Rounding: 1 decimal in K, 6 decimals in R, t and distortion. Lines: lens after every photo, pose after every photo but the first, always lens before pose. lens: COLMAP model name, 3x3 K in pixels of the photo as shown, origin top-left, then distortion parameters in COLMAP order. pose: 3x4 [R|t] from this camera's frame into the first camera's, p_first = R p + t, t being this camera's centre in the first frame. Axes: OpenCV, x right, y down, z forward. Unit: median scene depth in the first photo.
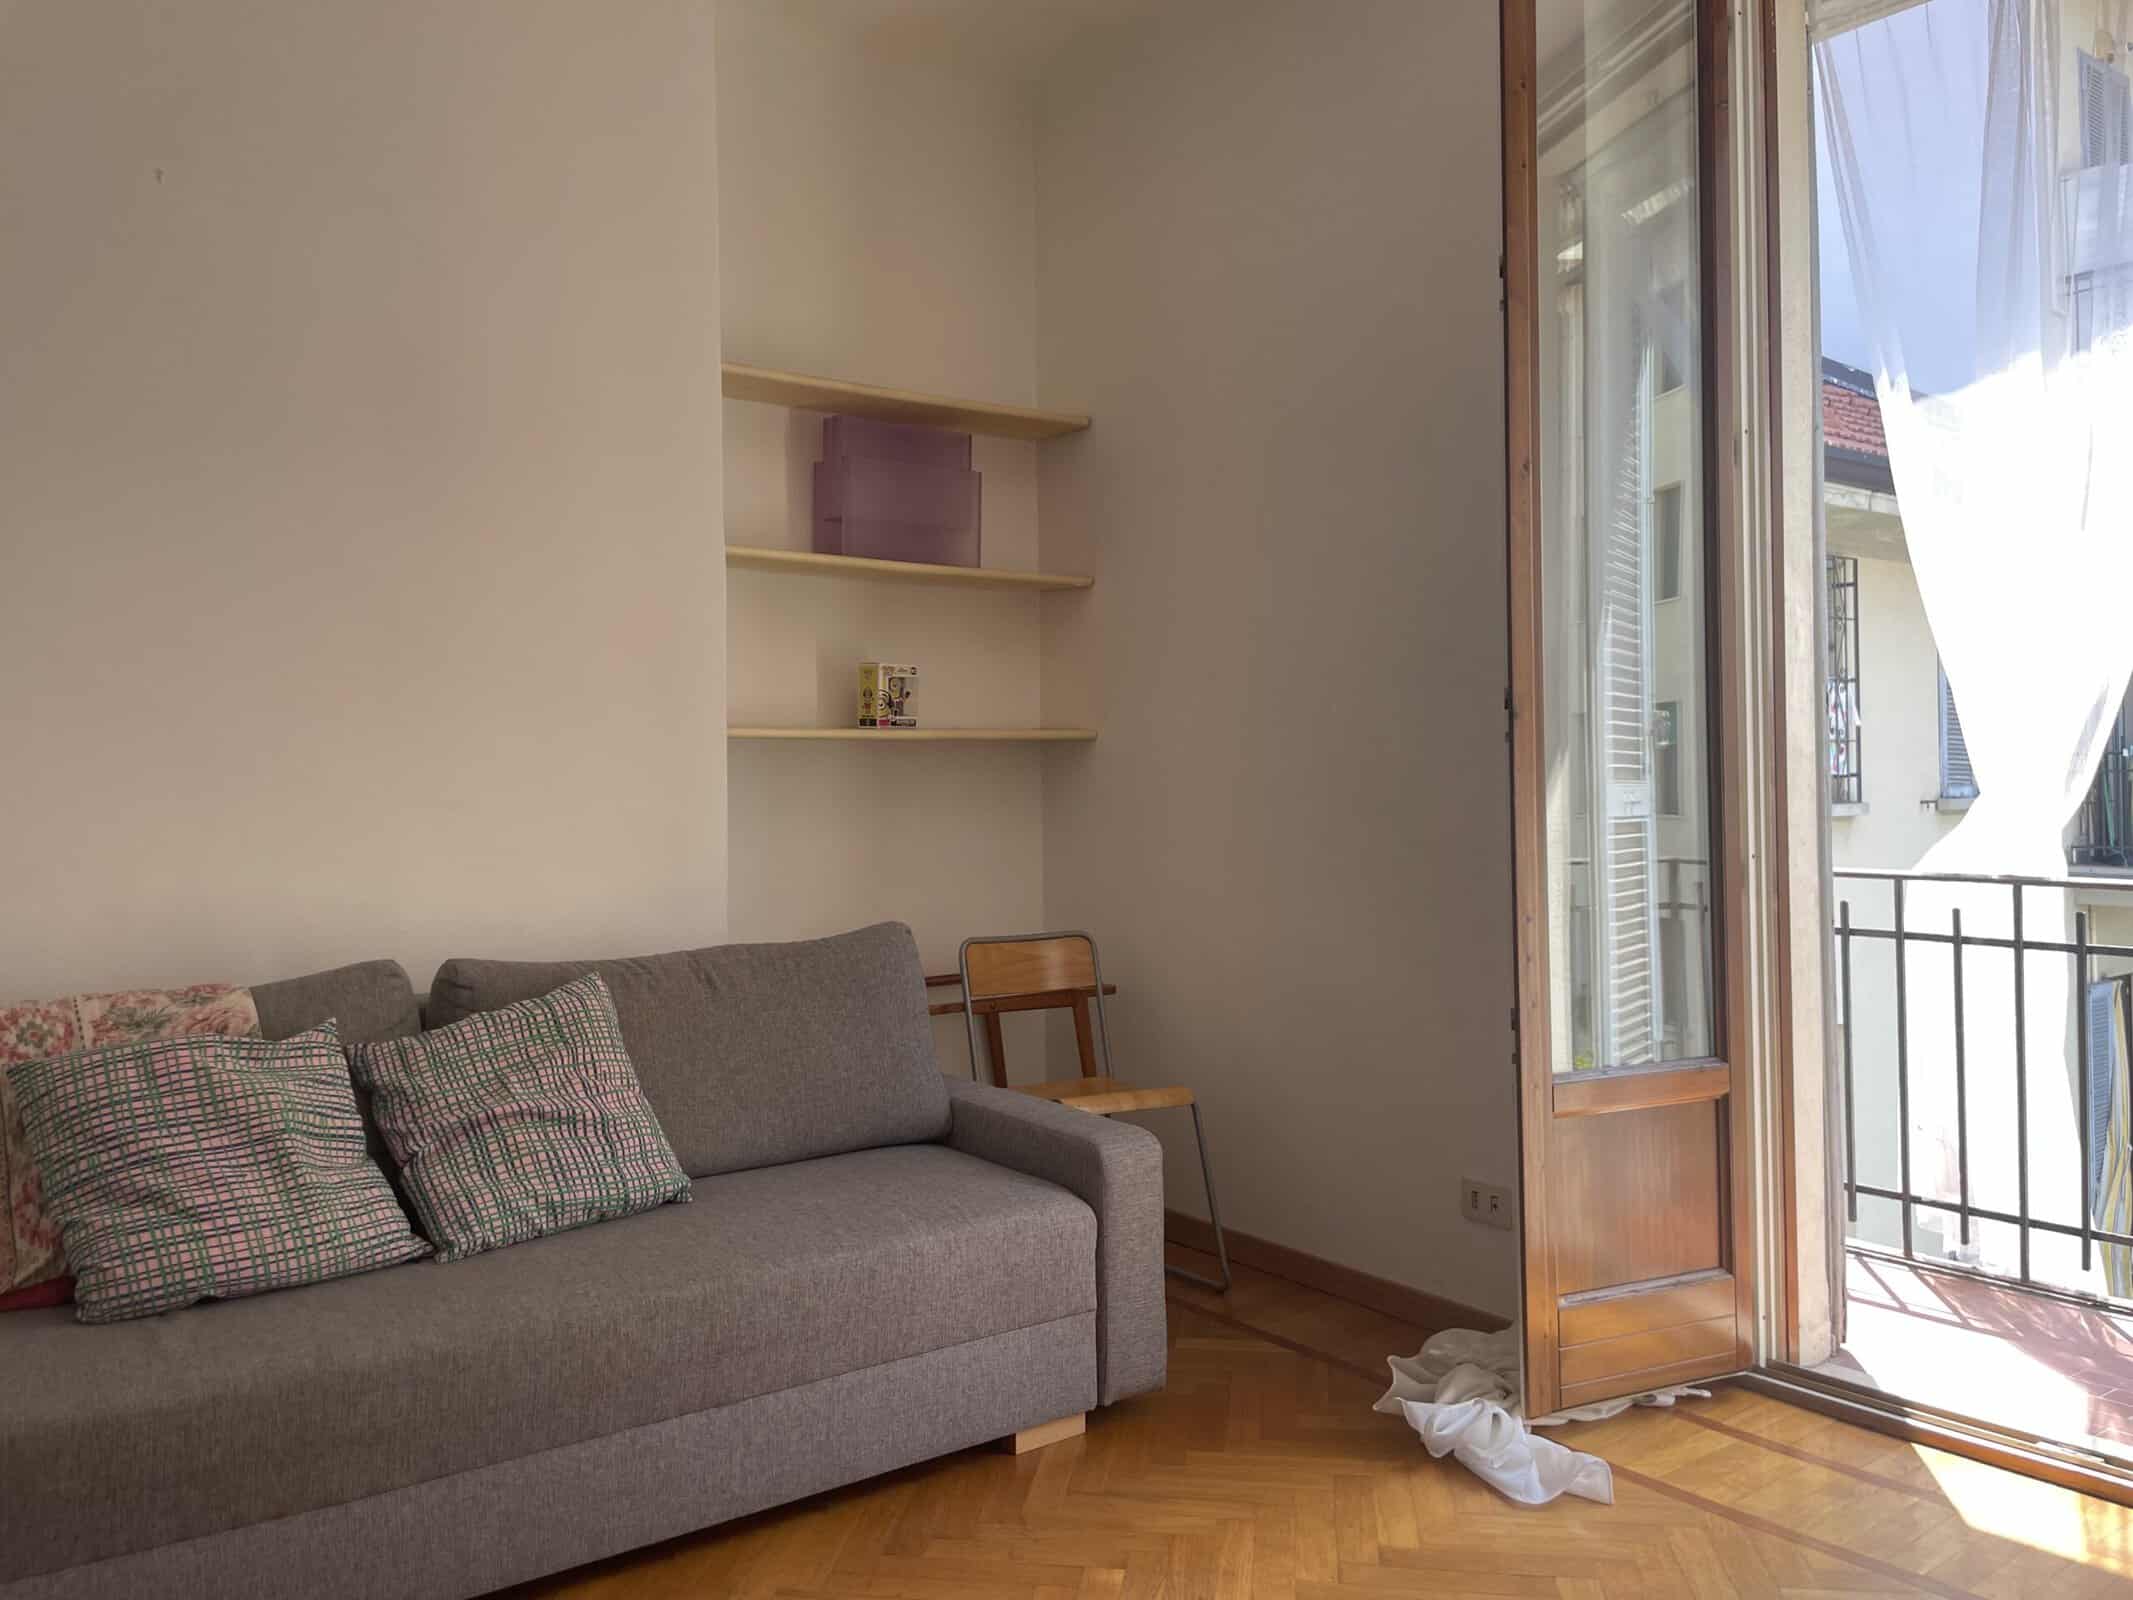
lens RADIAL K [[1653.0, 0, 1061.5], [0, 1653.0, 780.5], [0, 0, 1]] dist [0.098621, -0.134560]
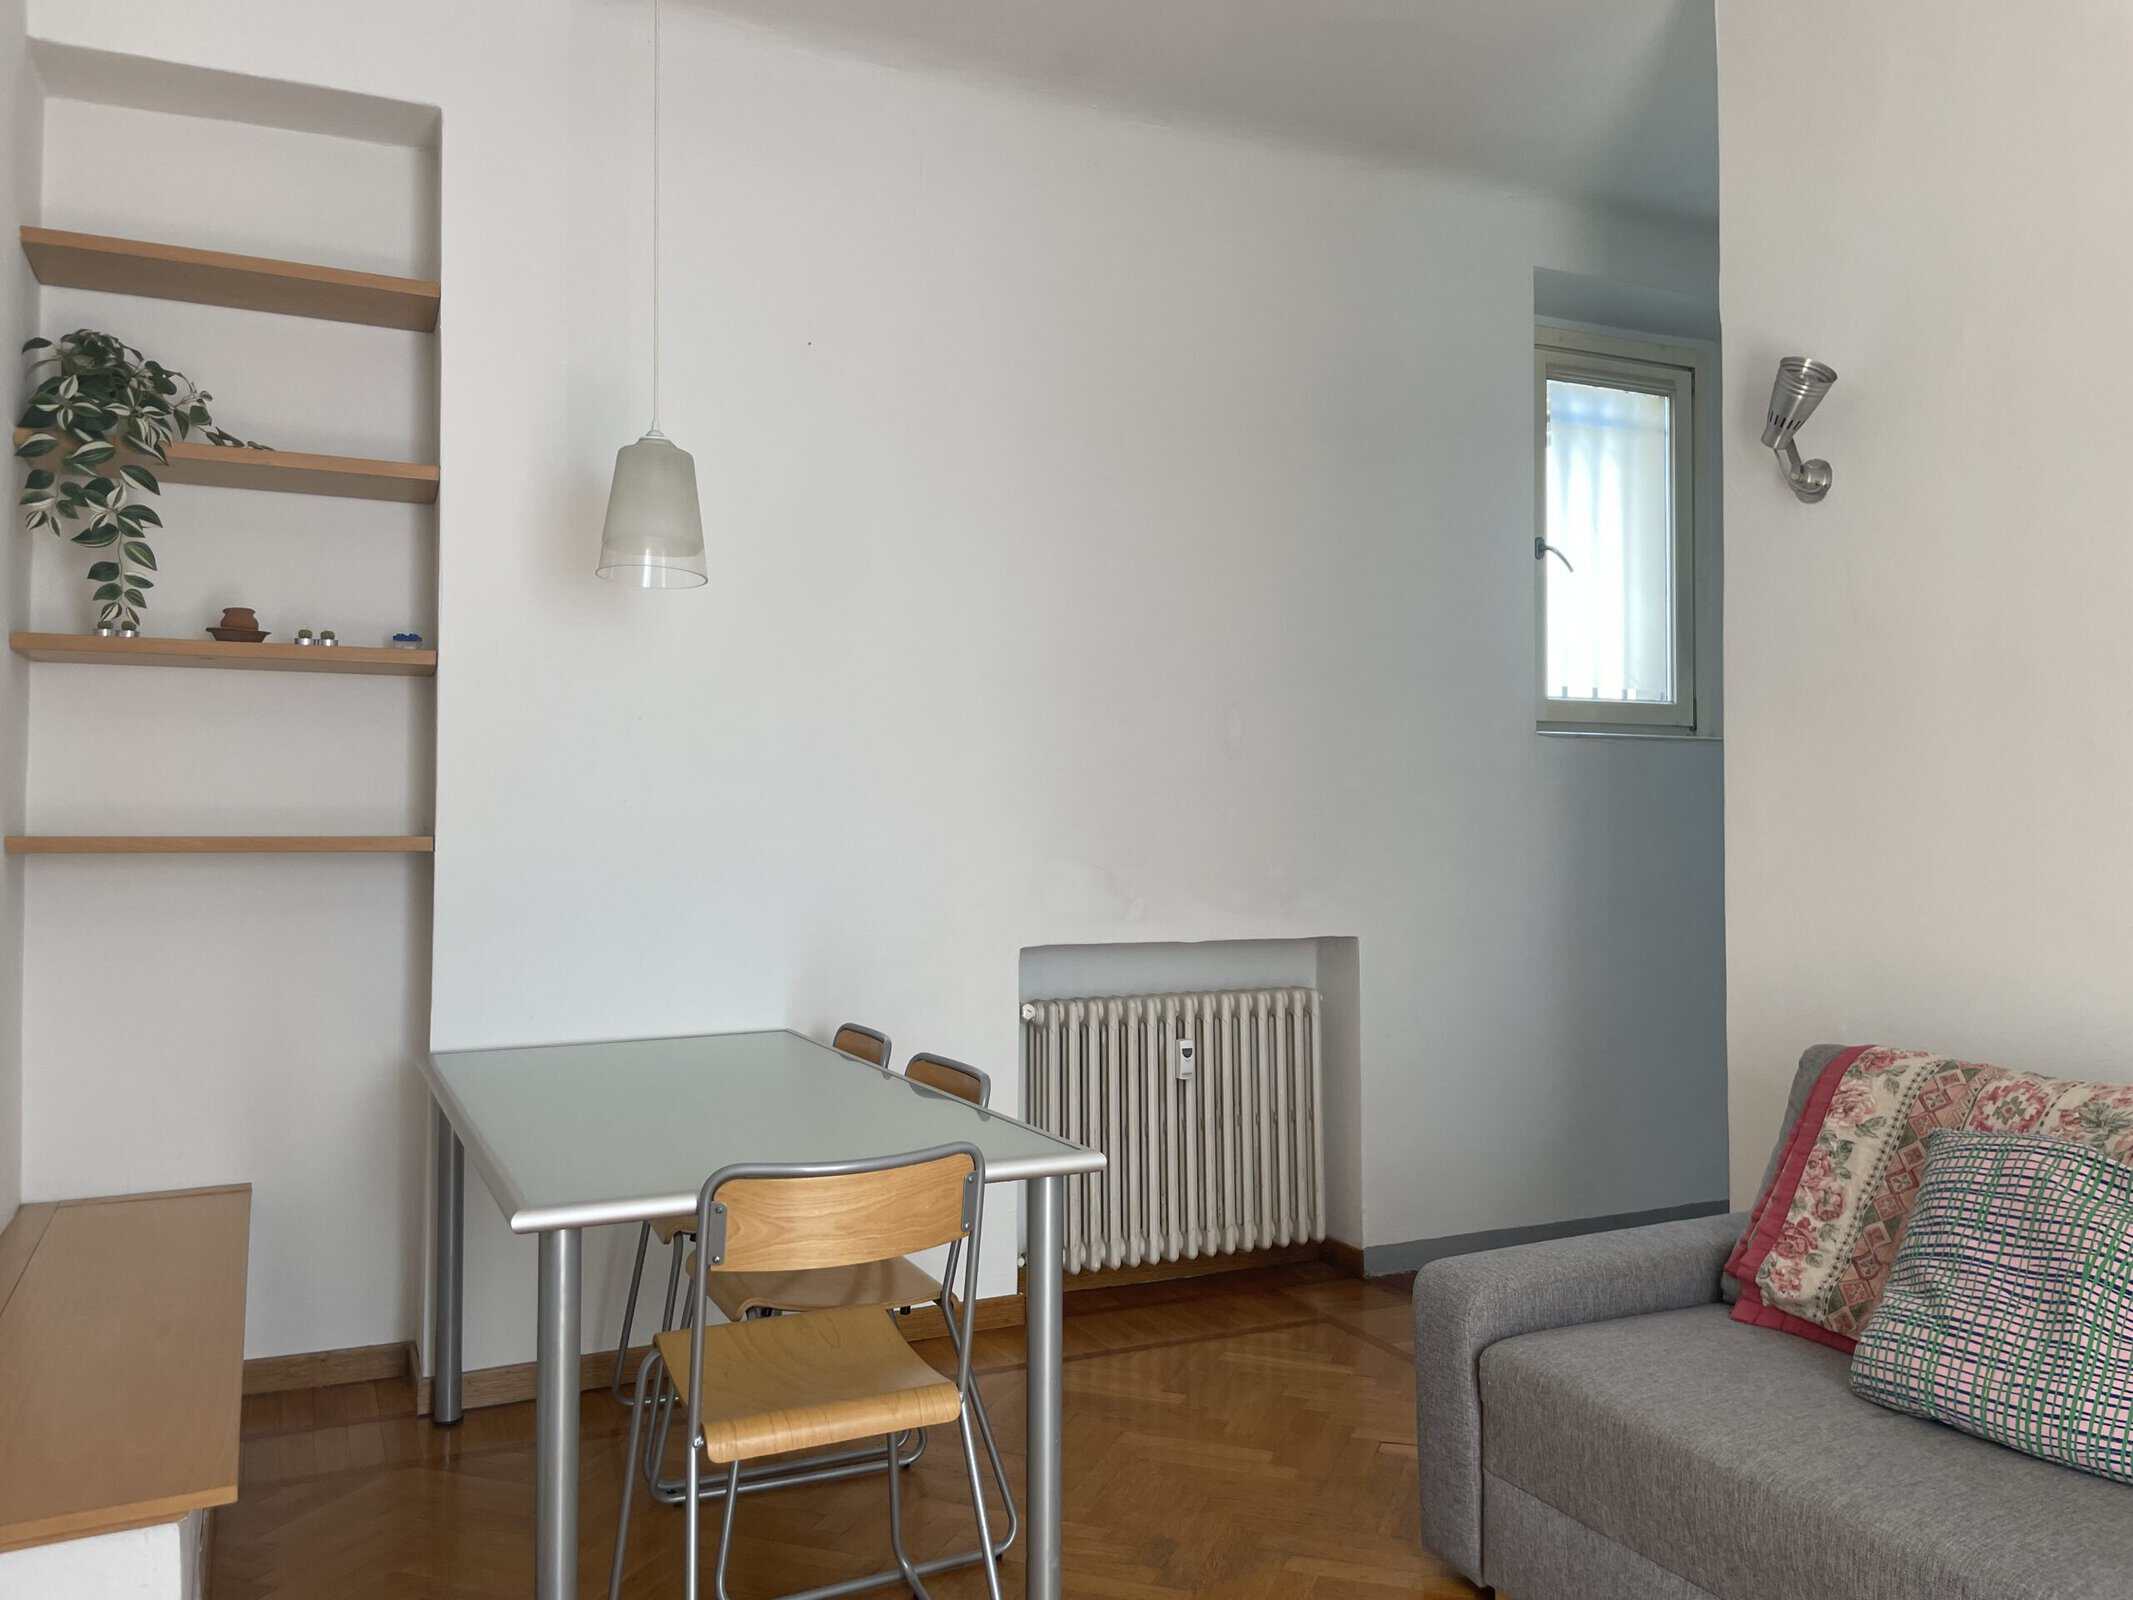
lens RADIAL K [[1653.0, 0, 1059.5], [0, 1653.0, 786.1], [0, 0, 1]] dist [0.098621, -0.134560]
pose [[-0.204124, -0.011479, -0.978878, 0.428975], [0.001208, 0.999928, -0.011977, -0.023632], [0.978944, -0.003628, -0.204095, 0.625609]]
